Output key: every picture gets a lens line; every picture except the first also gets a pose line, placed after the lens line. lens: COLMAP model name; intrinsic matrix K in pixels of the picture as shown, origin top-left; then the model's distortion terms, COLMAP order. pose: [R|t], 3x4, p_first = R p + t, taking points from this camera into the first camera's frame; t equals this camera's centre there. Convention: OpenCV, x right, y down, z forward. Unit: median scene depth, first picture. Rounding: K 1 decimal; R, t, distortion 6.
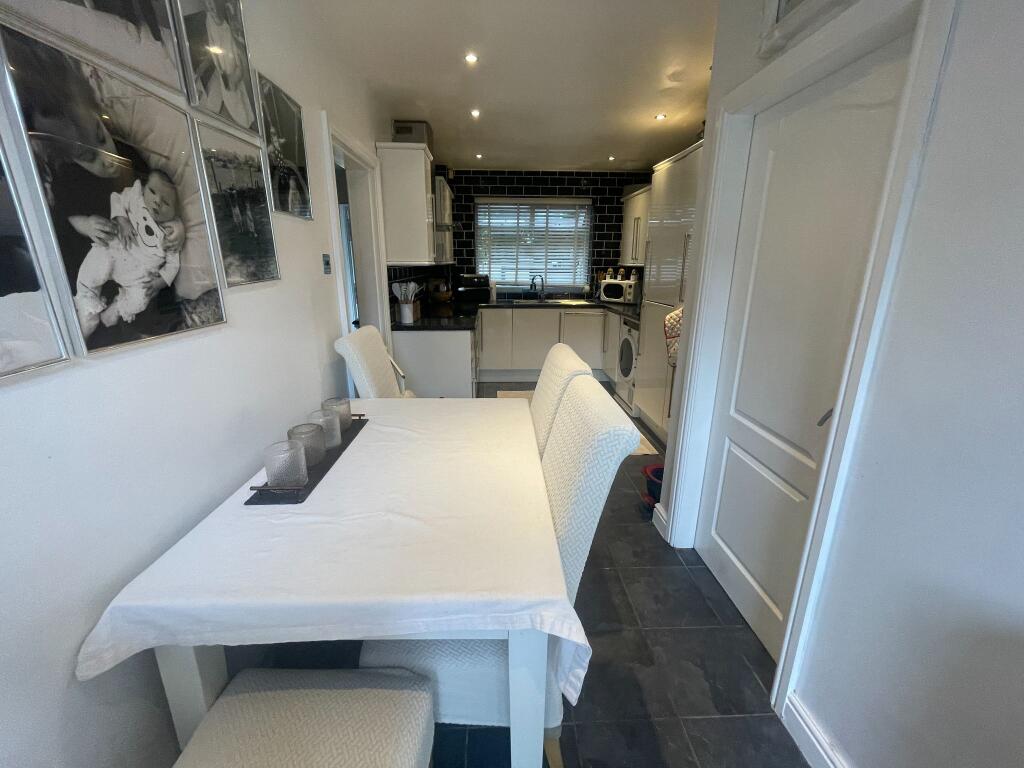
lens RADIAL K [[412.3, 0, 511.0], [0, 412.3, 373.3], [0, 0, 1]] dist [-0.003651, -0.000150]
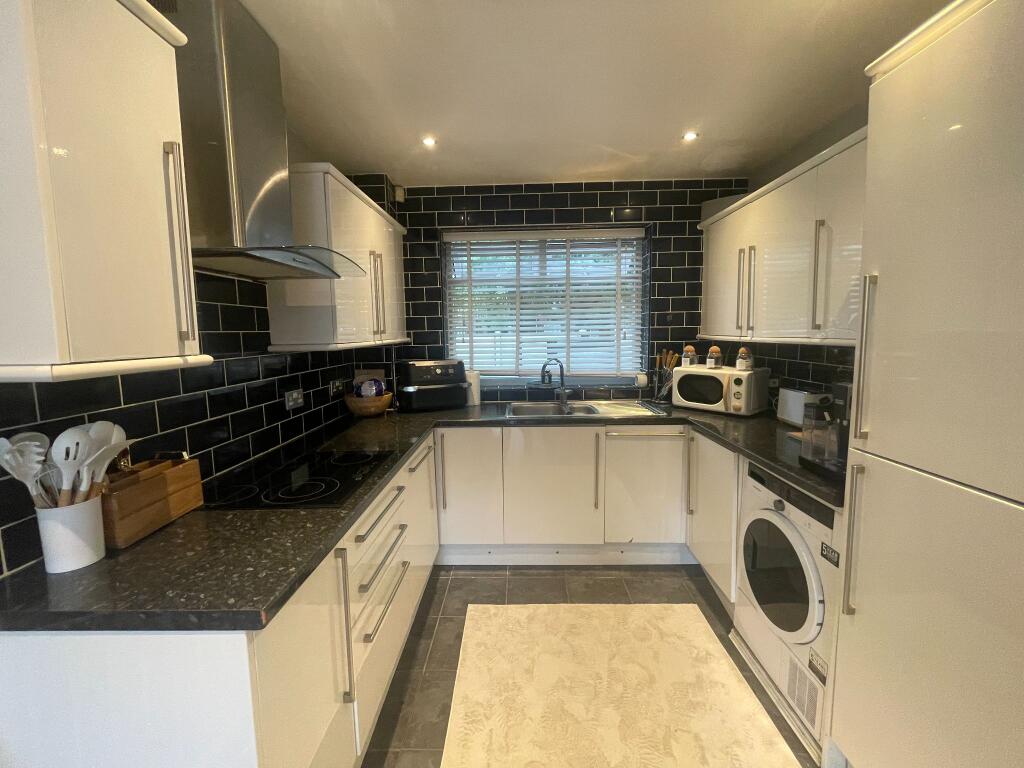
lens RADIAL K [[412.3, 0, 511.0], [0, 412.3, 373.3], [0, 0, 1]] dist [-0.003651, -0.000150]
pose [[0.997356, -0.014801, -0.071144, 0.048556], [0.003241, 0.987125, -0.159920, -0.131953], [0.072595, 0.159267, 0.984563, 0.456307]]
